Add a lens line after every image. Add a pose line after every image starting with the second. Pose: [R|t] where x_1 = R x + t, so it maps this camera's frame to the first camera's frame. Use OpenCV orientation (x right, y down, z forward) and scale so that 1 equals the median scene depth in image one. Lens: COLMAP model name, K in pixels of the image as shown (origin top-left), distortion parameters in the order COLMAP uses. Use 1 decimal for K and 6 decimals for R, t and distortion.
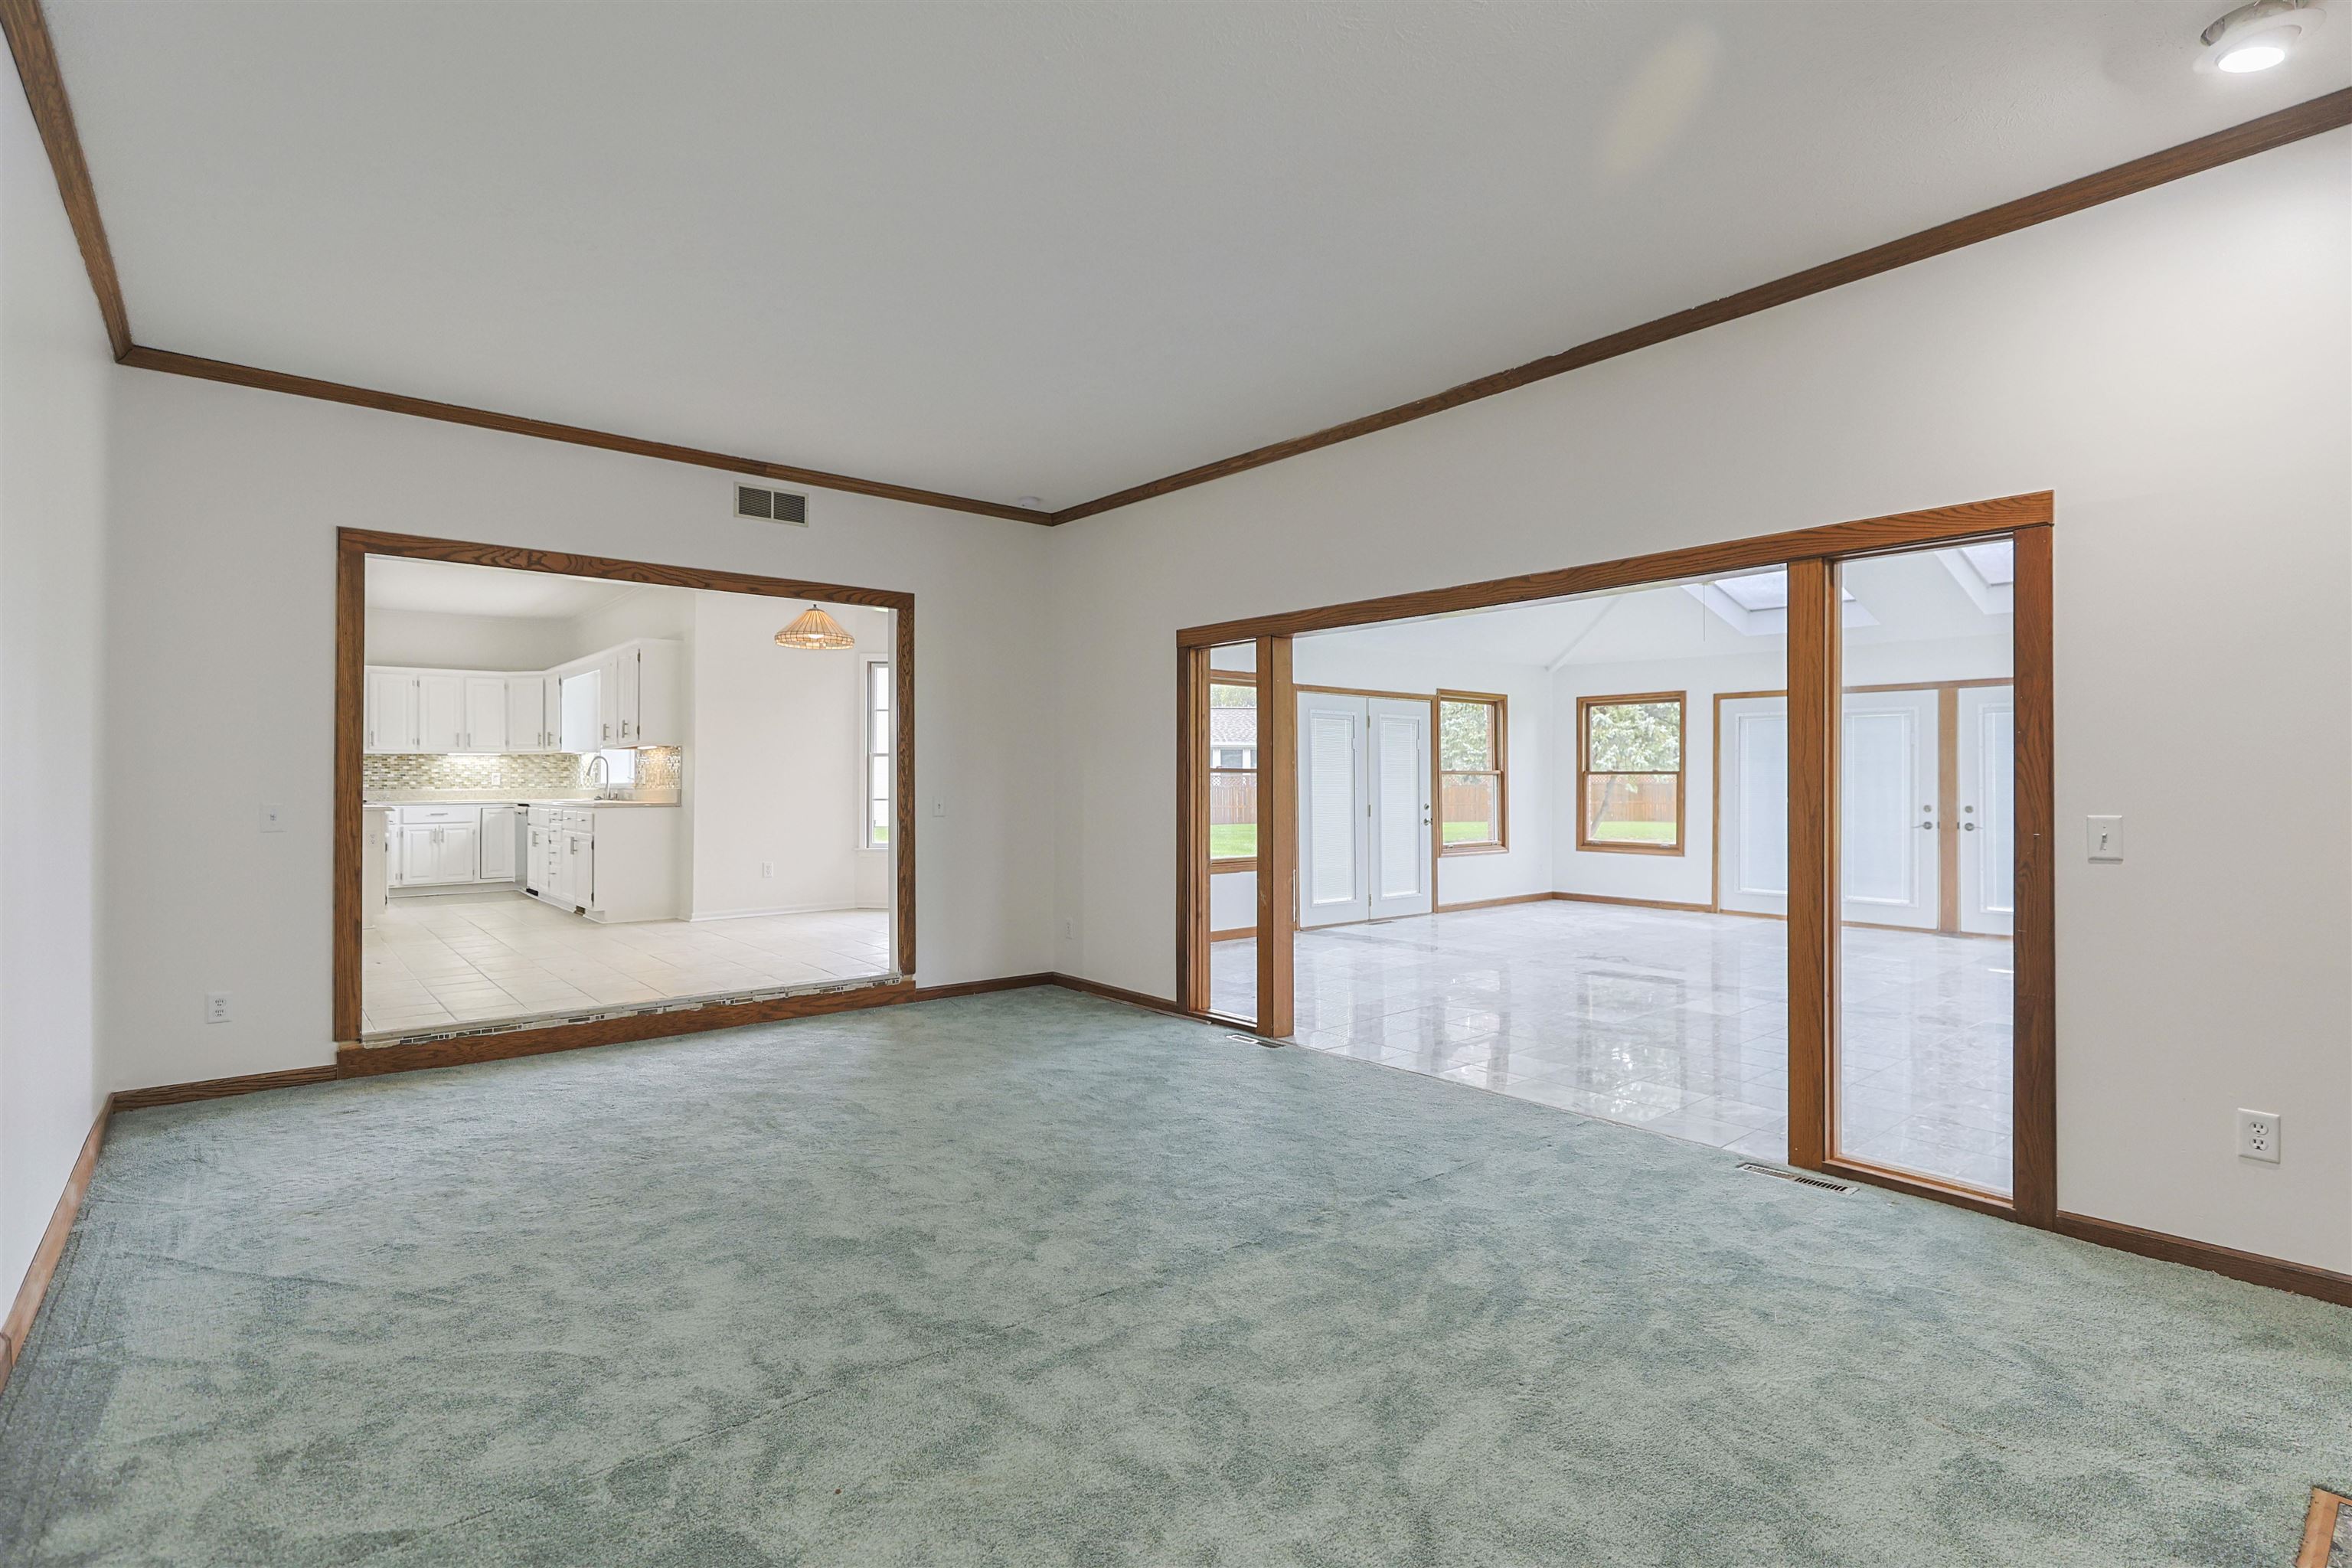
lens RADIAL K [[1142.2, 0, 1188.8], [0, 1142.2, 786.1], [0, 0, 1]] dist [-0.002441, 0.001640]
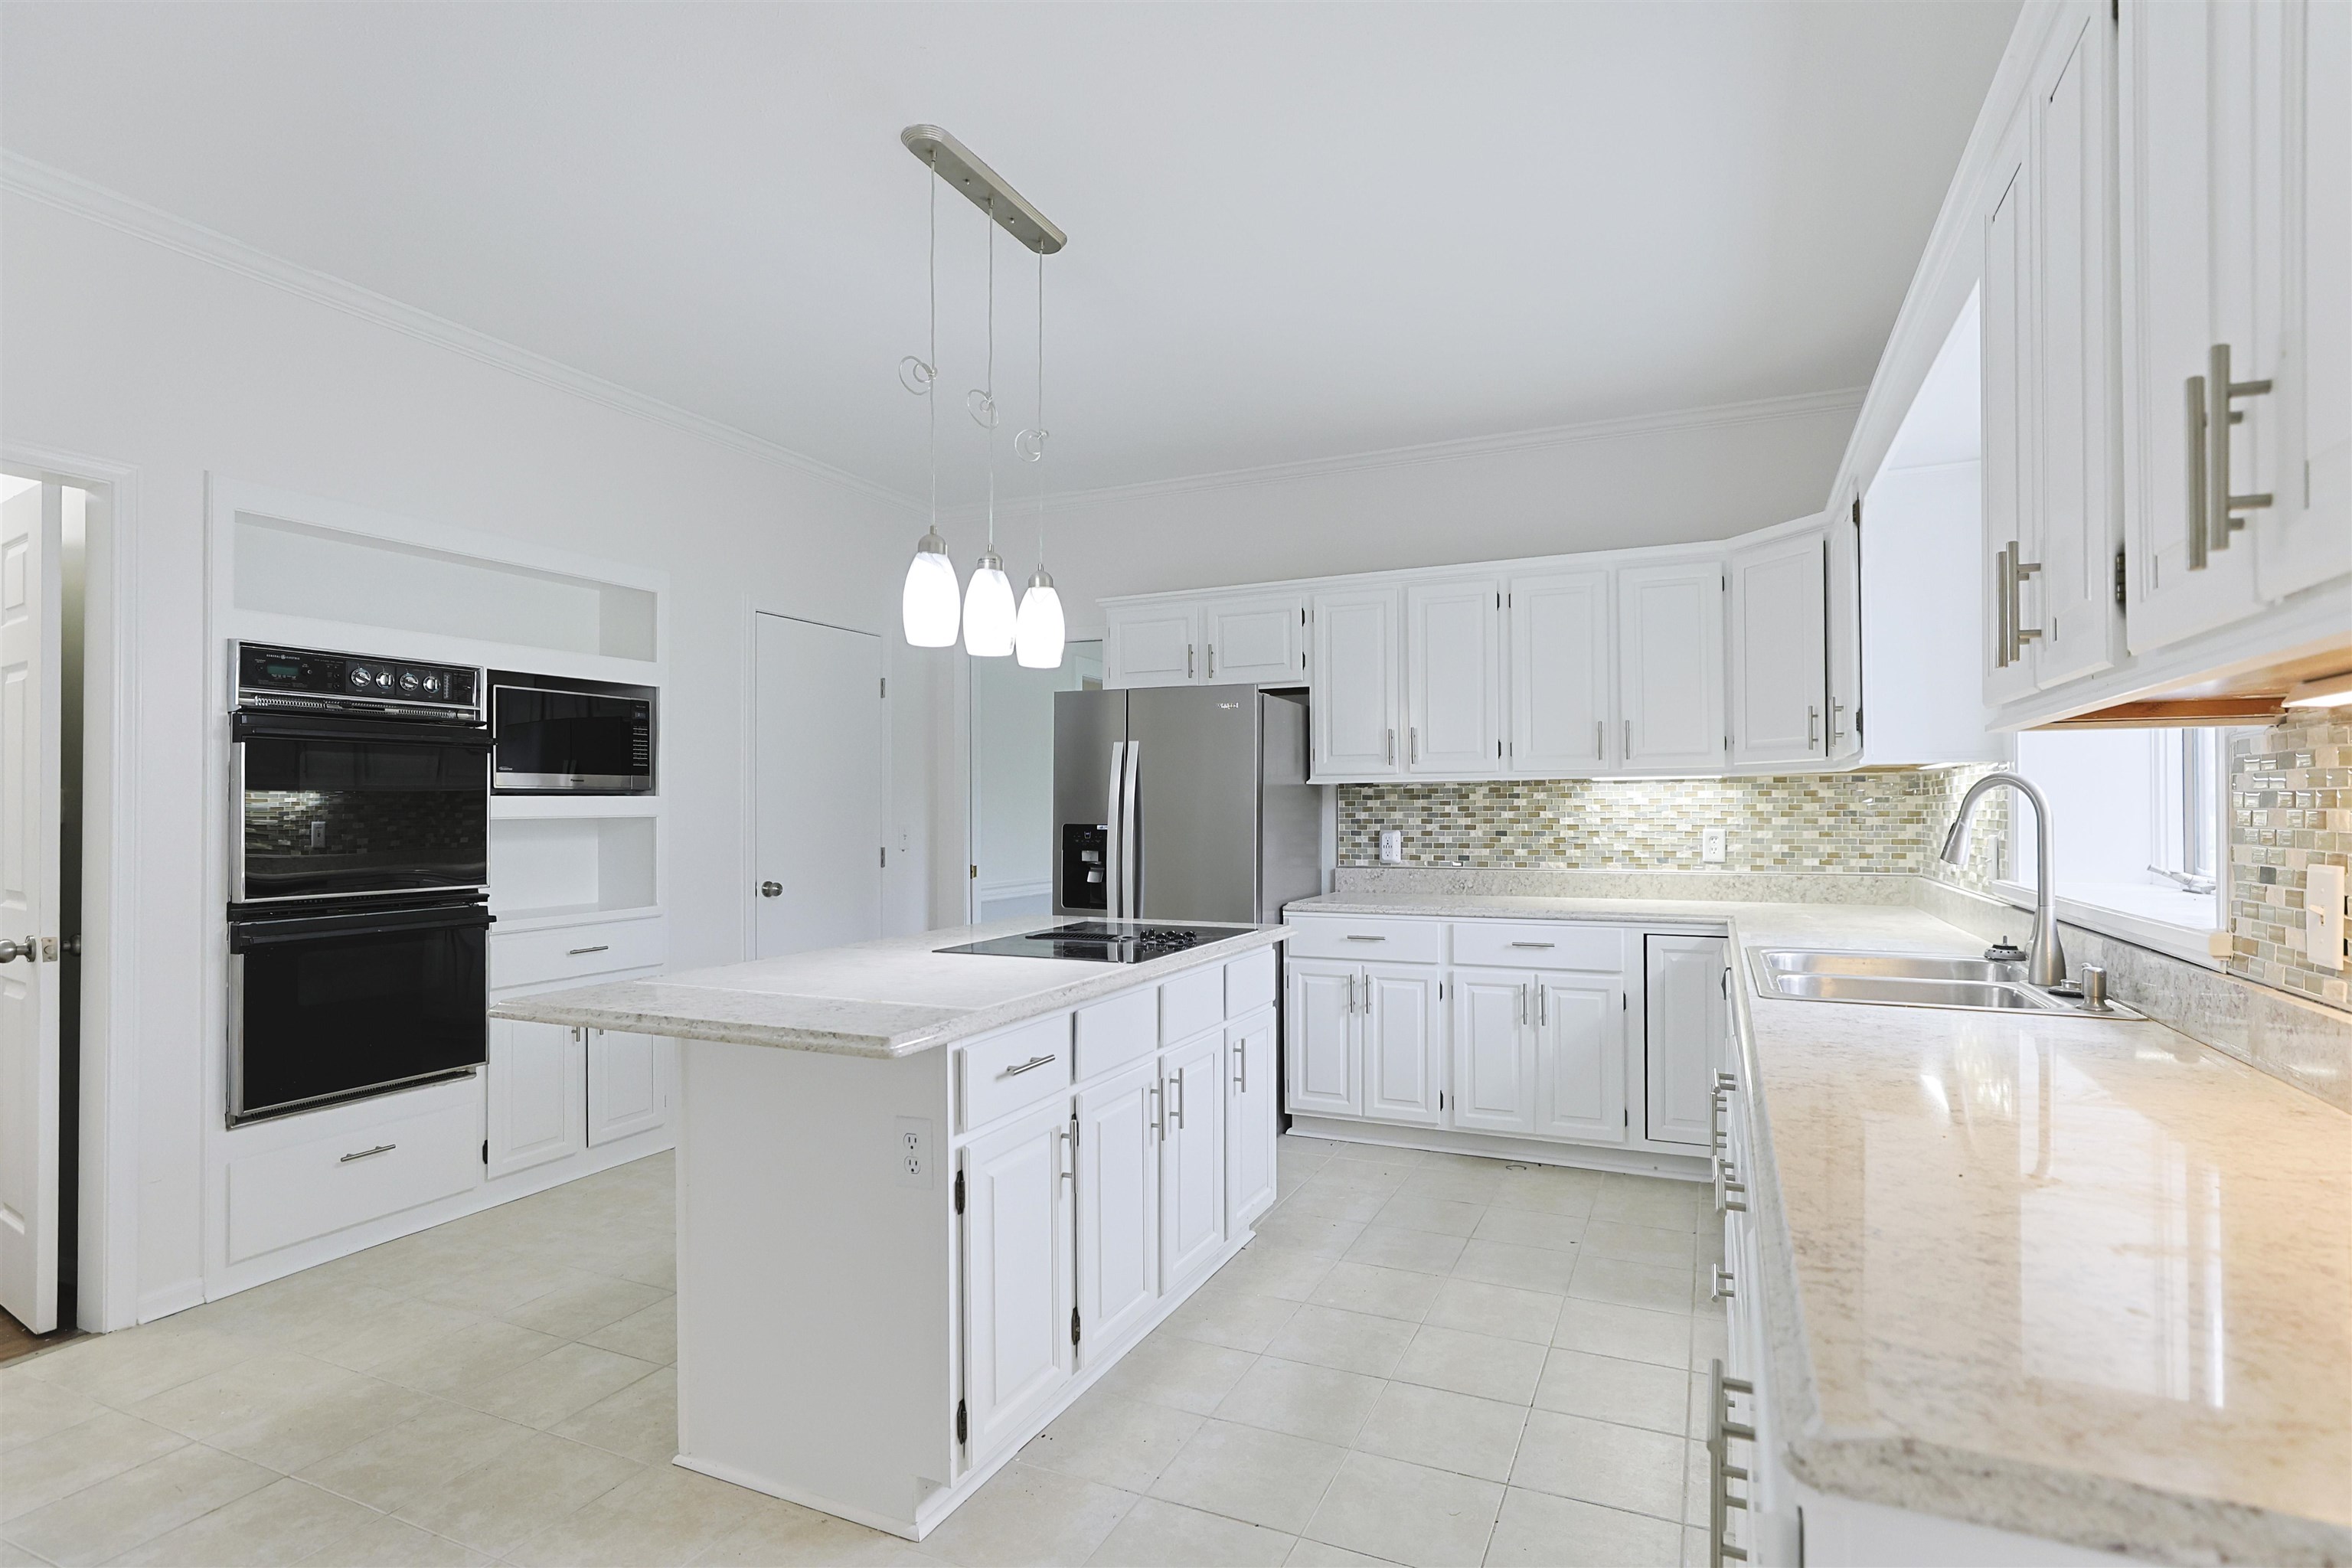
lens RADIAL K [[1142.2, 0, 1188.8], [0, 1142.2, 786.1], [0, 0, 1]] dist [-0.002441, 0.001640]
pose [[0.432010, -0.017365, -0.901702, -0.362938], [-0.001561, 0.999799, -0.020002, -0.018119], [0.901867, 0.010048, 0.431896, 0.718127]]
